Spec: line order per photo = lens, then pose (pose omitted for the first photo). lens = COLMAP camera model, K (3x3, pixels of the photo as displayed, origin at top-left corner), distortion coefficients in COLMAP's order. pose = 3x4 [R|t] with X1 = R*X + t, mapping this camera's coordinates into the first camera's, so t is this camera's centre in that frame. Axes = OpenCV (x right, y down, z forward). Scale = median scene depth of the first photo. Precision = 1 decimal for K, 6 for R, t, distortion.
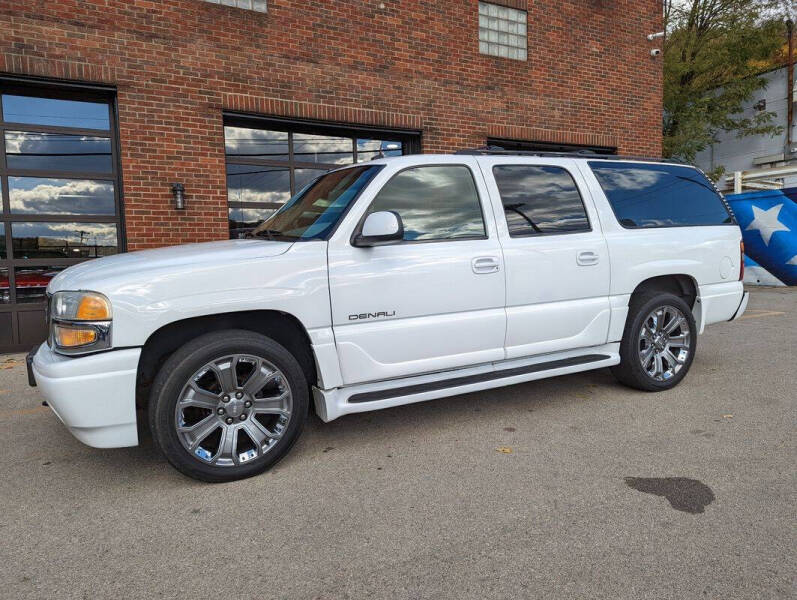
lens RADIAL K [[554.9, 0, 398.6], [0, 554.9, 299.9], [0, 0, 1]] dist [0.061796, -0.062785]
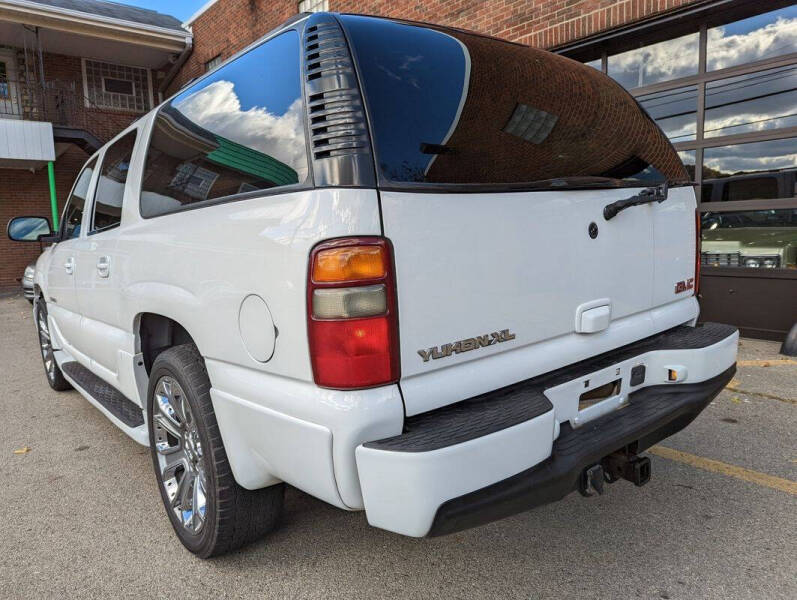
lens RADIAL K [[563.0, 0, 399.0], [0, 563.0, 299.3], [0, 0, 1]] dist [0.007843, -0.003157]
pose [[0.207401, 0.136100, -0.968742, 0.610048], [-0.037978, 0.990648, 0.131047, -0.078805], [0.977519, 0.009612, 0.210630, 0.681954]]
